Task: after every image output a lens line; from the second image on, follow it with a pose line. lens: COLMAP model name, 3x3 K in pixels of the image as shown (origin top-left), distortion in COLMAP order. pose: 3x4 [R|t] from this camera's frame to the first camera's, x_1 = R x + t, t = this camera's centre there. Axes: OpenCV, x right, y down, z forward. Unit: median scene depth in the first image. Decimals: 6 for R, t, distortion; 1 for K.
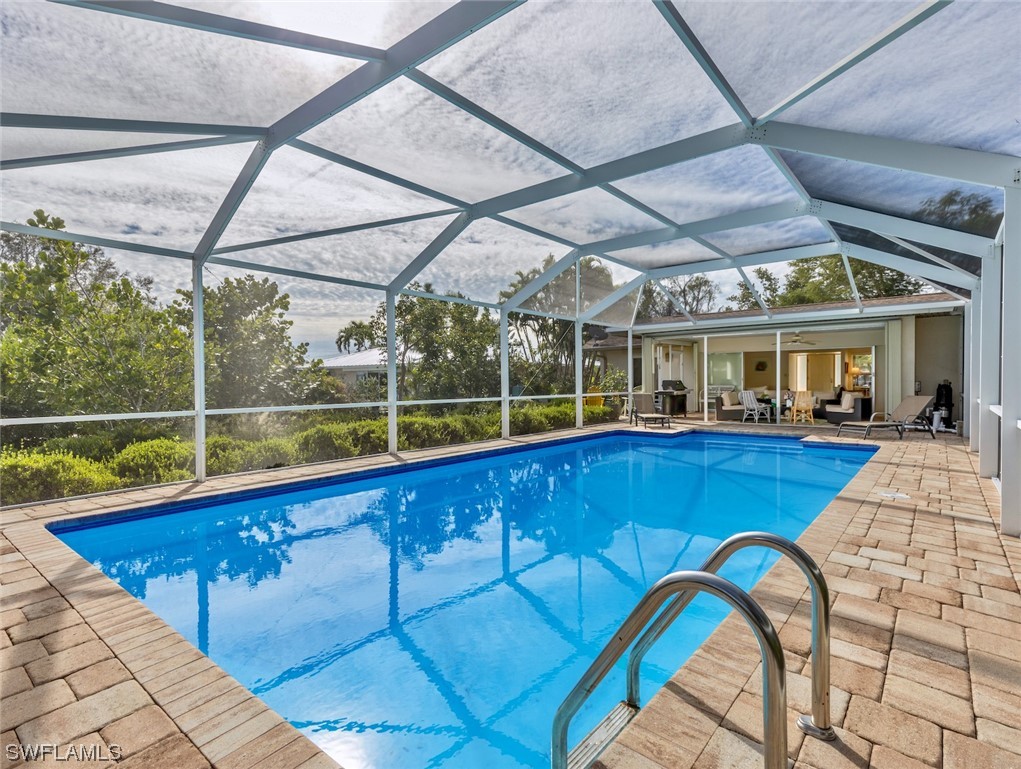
lens RADIAL K [[517.5, 0, 514.5], [0, 517.5, 385.0], [0, 0, 1]] dist [0.006986, -0.000082]
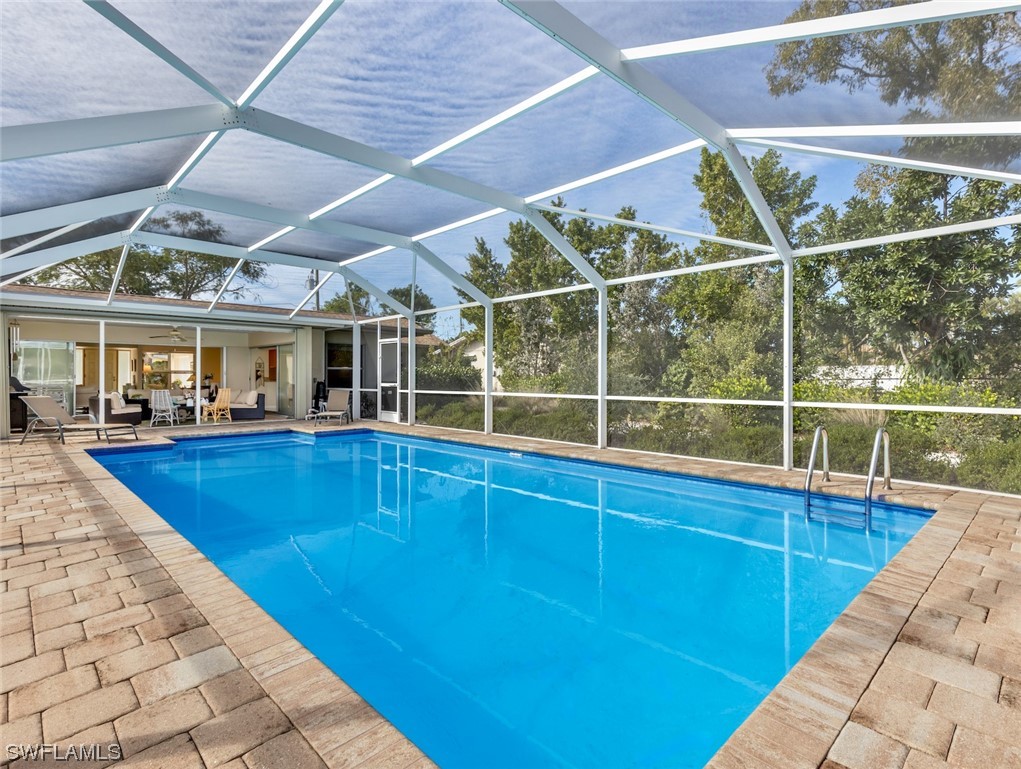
lens RADIAL K [[523.0, 0, 510.5], [0, 523.0, 384.5], [0, 0, 1]] dist [0.006315, 0.000344]
pose [[0.127934, -0.005196, 0.991769, -0.346324], [0.004418, 0.999979, 0.004669, 0.001082], [-0.991773, 0.003785, 0.127954, 0.293969]]
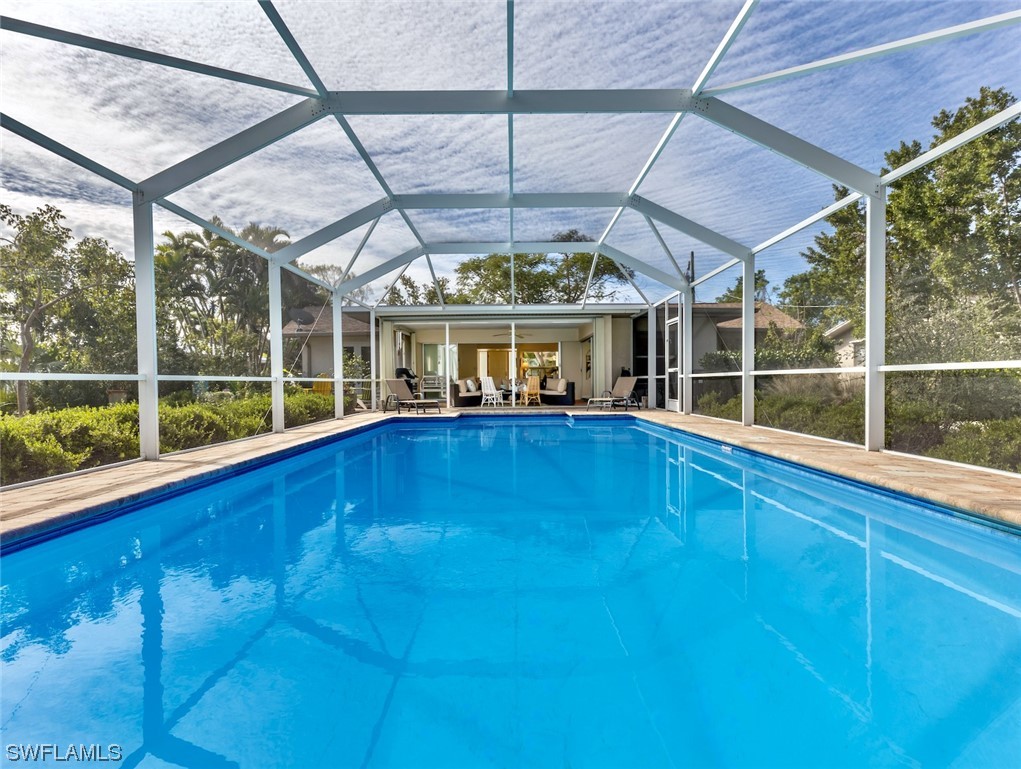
lens RADIAL K [[517.5, 0, 514.5], [0, 517.5, 385.0], [0, 0, 1]] dist [0.006986, -0.000082]
pose [[0.775325, -0.005436, 0.631539, -0.168929], [0.007726, 0.999970, -0.000878, 0.028859], [-0.631515, 0.005560, 0.775344, 0.142890]]
